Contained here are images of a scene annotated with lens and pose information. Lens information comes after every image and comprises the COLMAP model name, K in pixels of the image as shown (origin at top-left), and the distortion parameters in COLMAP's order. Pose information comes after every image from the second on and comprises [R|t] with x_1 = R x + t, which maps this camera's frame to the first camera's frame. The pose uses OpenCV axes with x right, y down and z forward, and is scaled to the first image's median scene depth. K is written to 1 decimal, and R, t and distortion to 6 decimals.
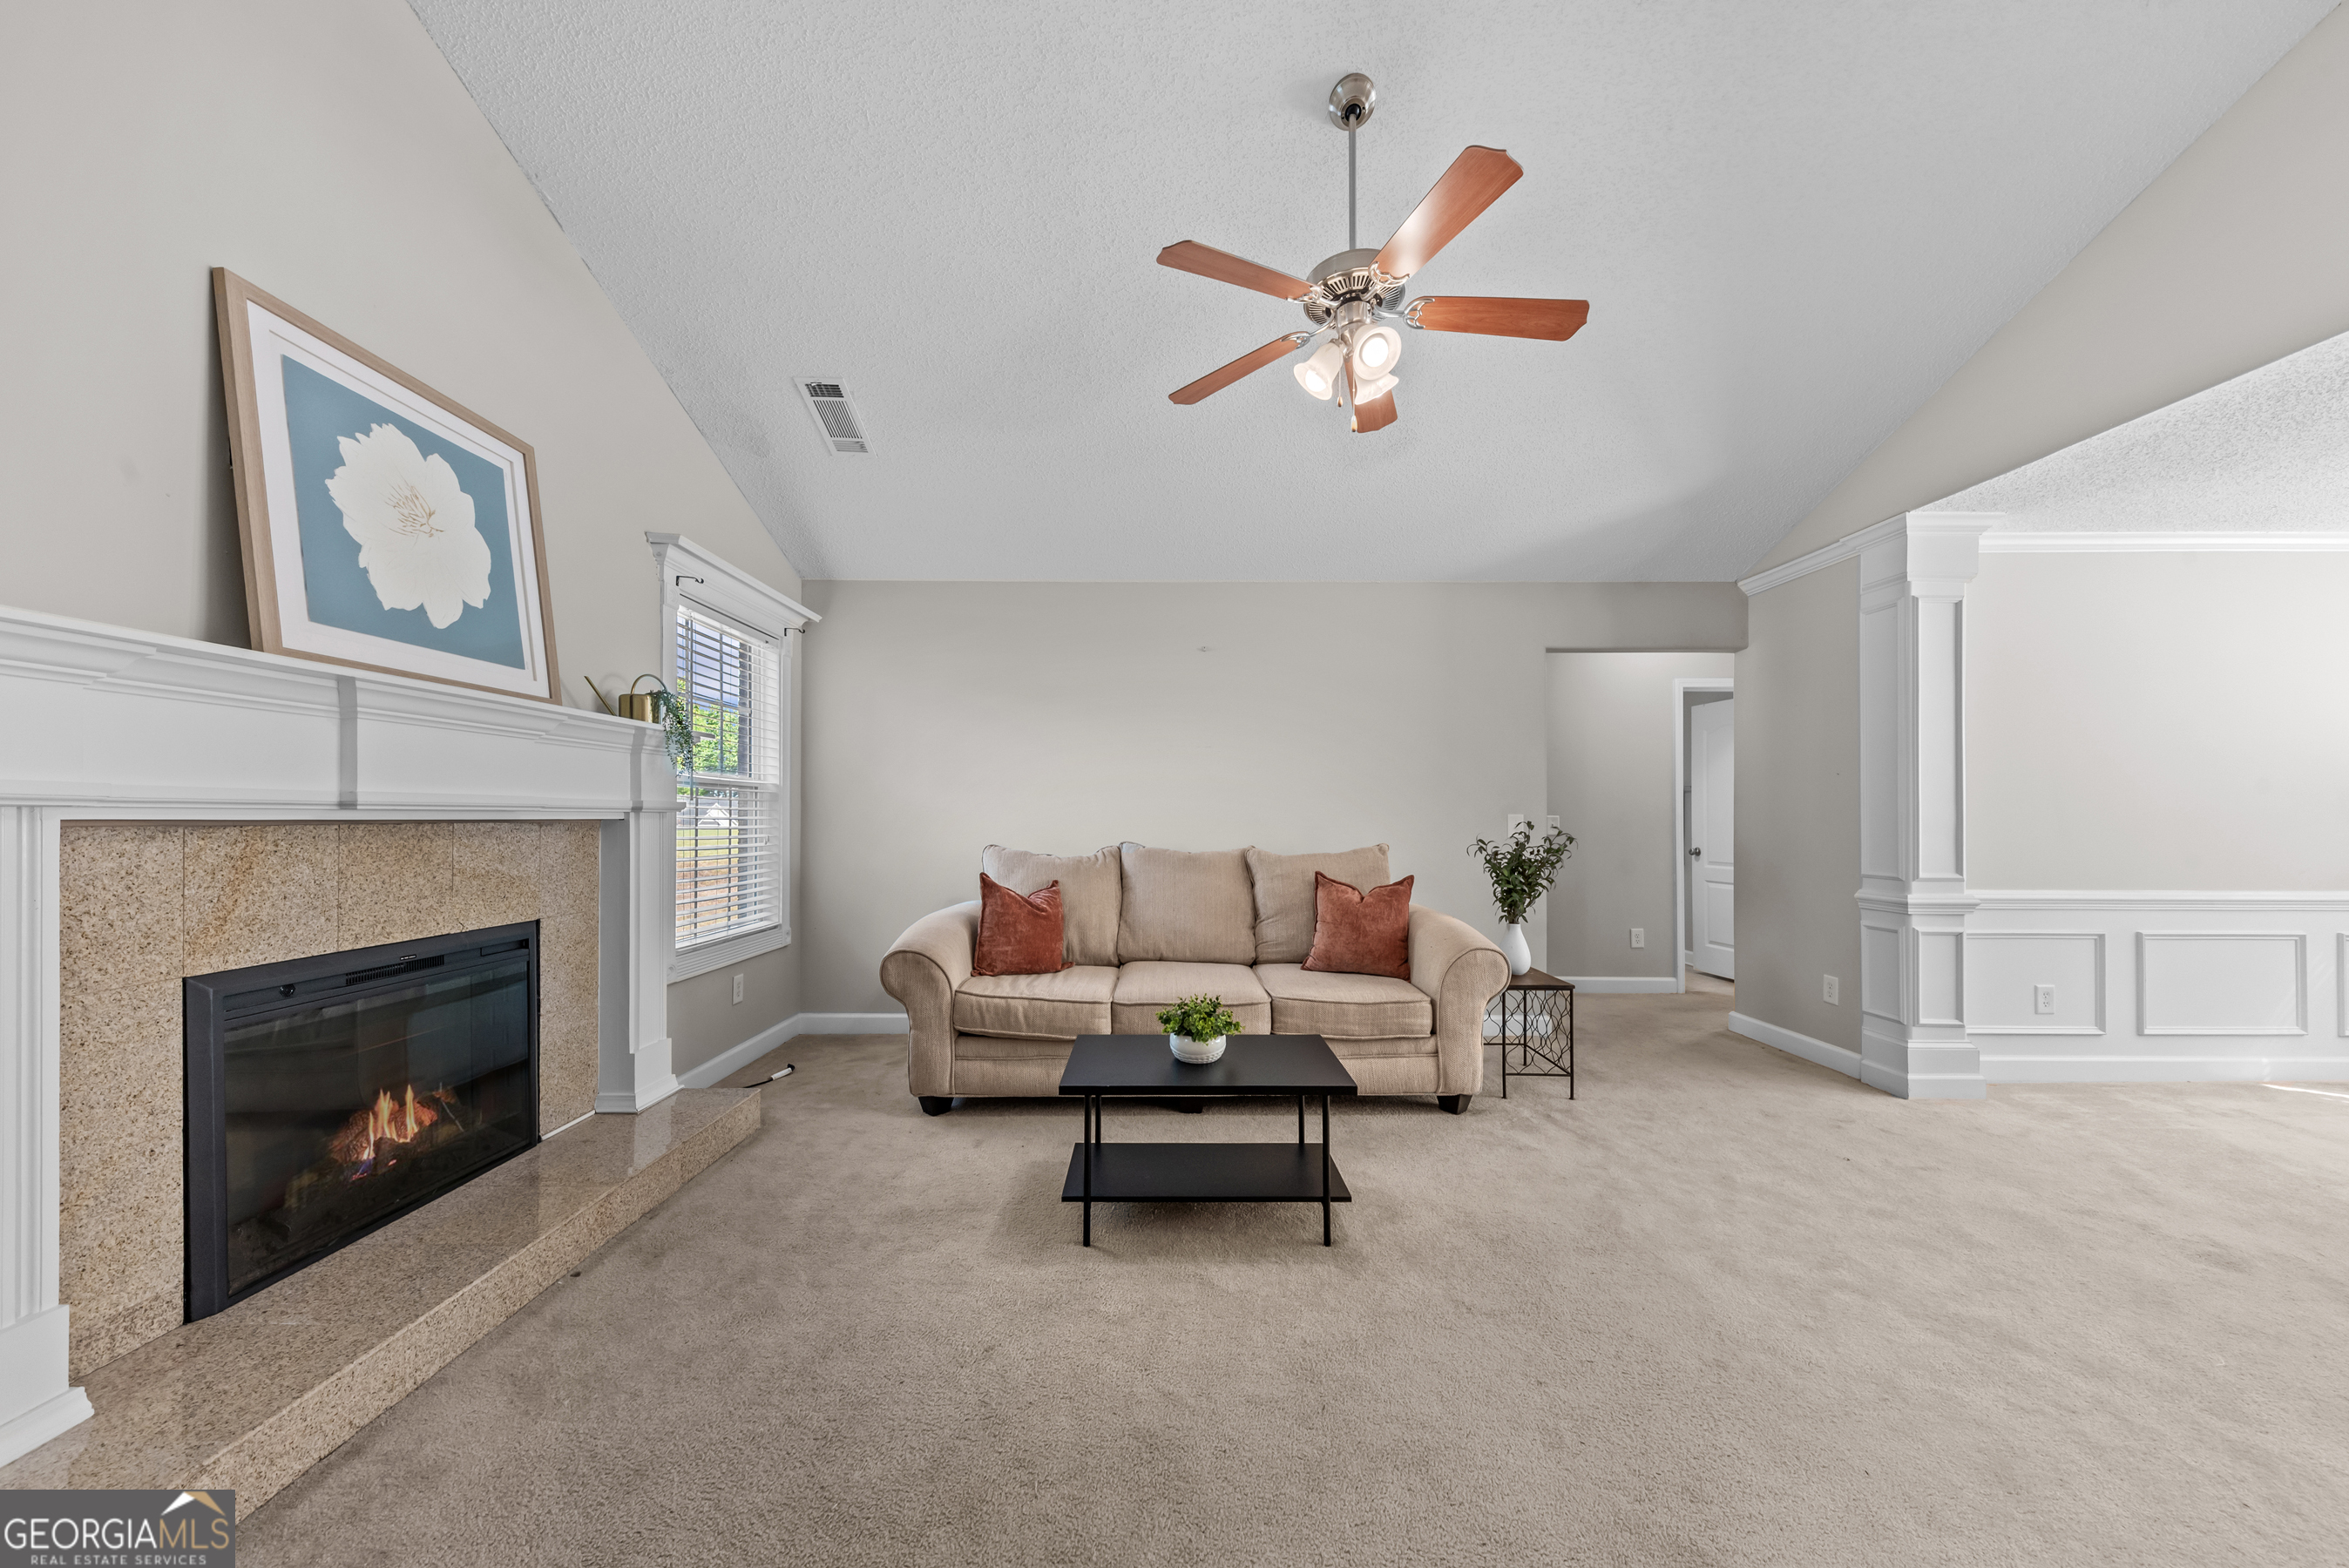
lens RADIAL K [[817.5, 0, 1176.9], [0, 817.5, 819.3], [0, 0, 1]] dist [-0.000500, -0.000129]
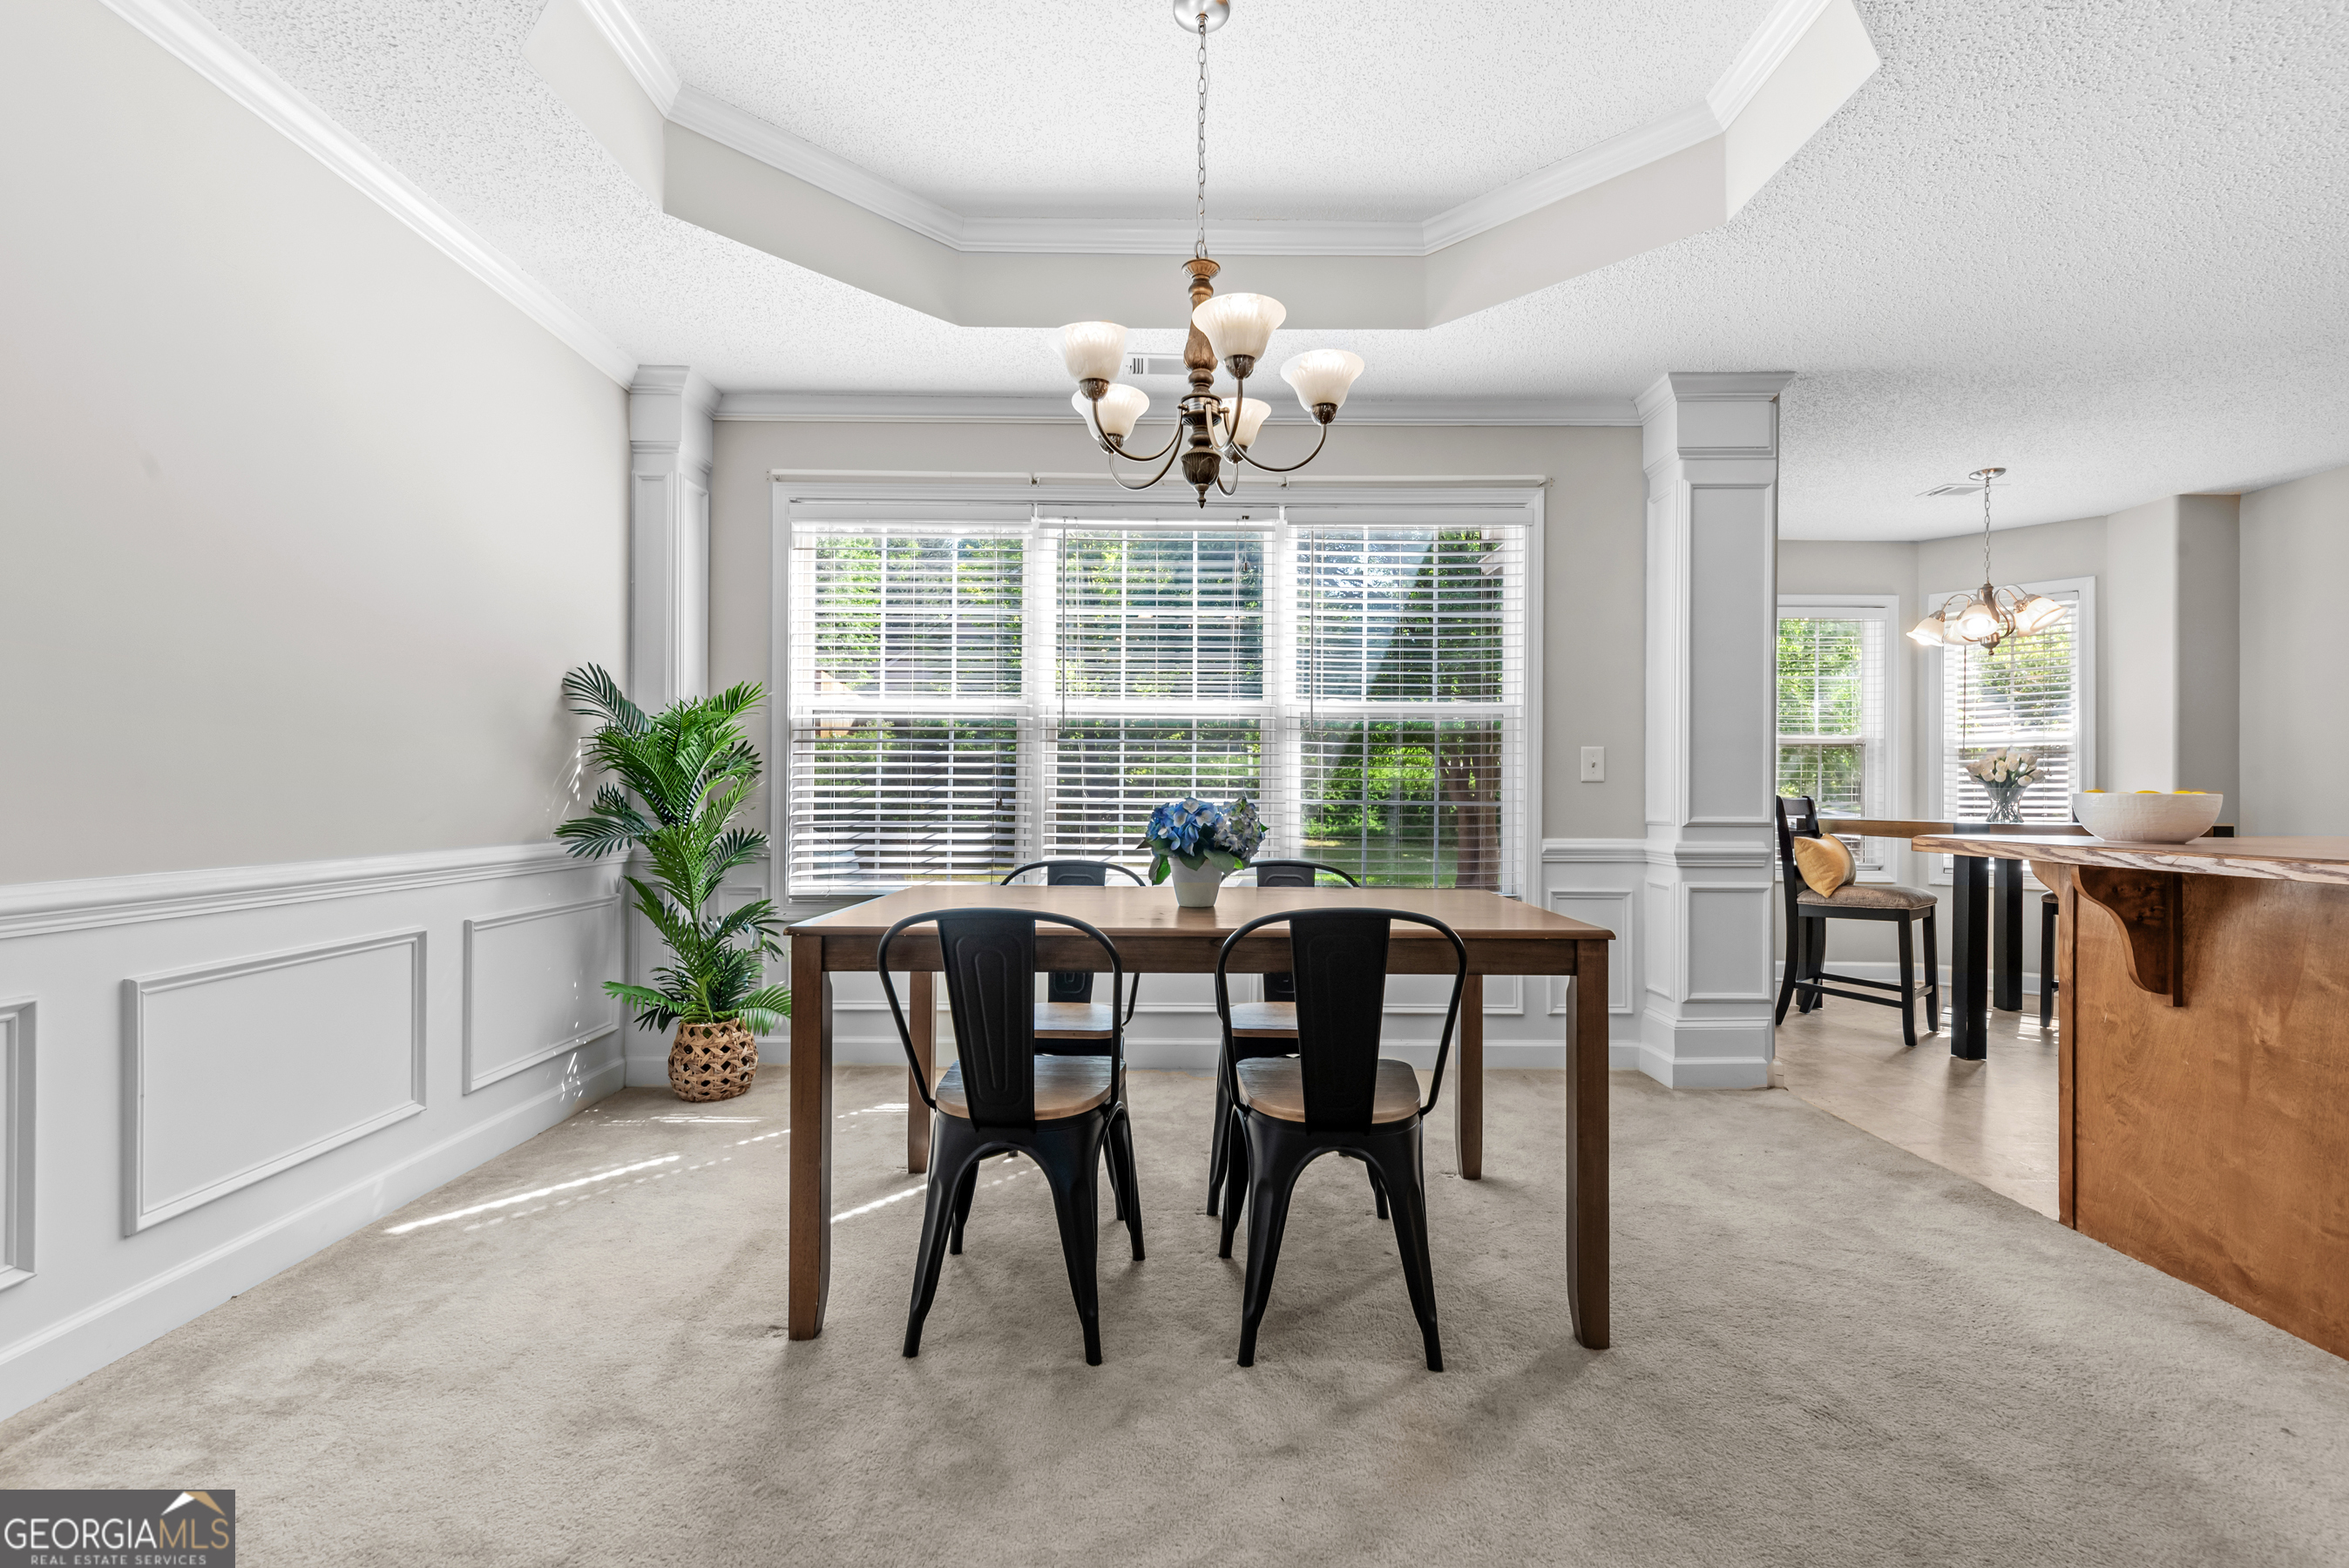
lens RADIAL K [[1055.9, 0, 1153.0], [0, 1055.9, 775.1], [0, 0, 1]] dist [0.010683, -0.003324]
pose [[0.018871, 0.016537, 0.999685, 0.740585], [-0.002899, 0.999860, -0.016485, 0.051119], [-0.999818, -0.002587, 0.018916, 0.545018]]
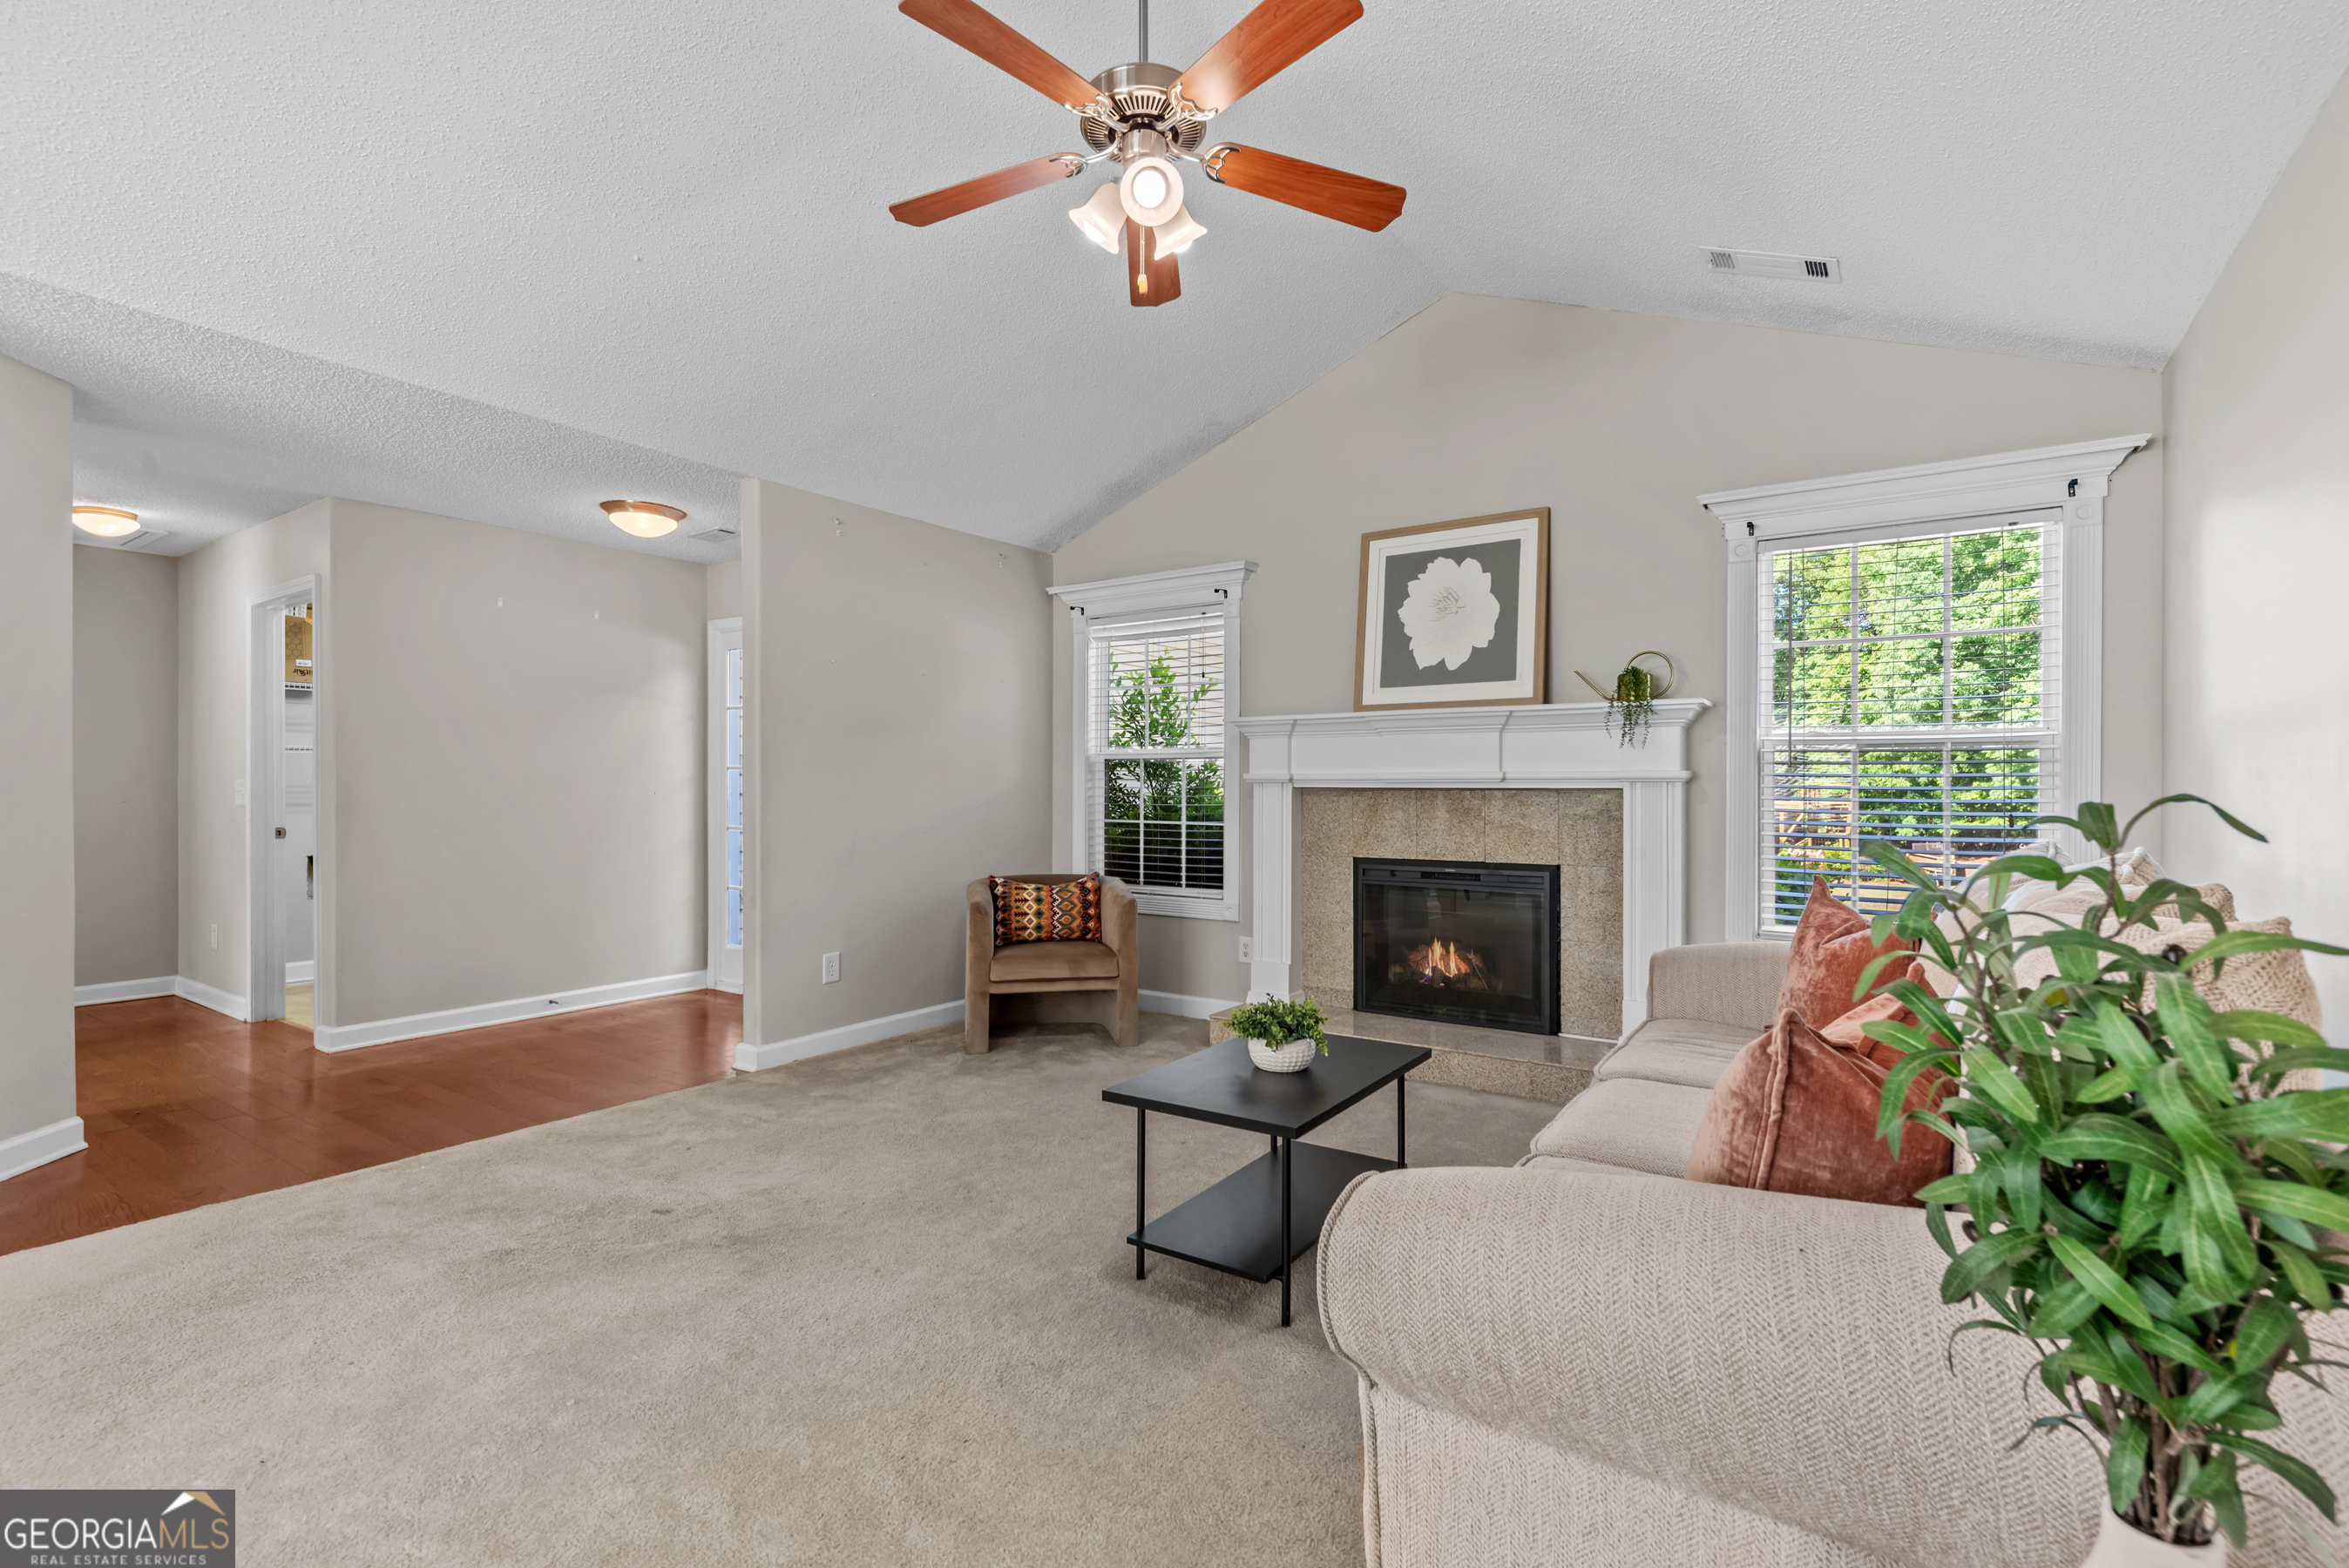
lens RADIAL K [[1055.9, 0, 1183.1], [0, 1055.9, 804.2], [0, 0, 1]] dist [0.010683, -0.003324]
pose [[-0.568473, 0.018098, -0.822503, 0.736104], [0.002270, 0.999789, 0.020431, -0.005703], [0.822699, 0.009747, -0.568394, 1.128537]]
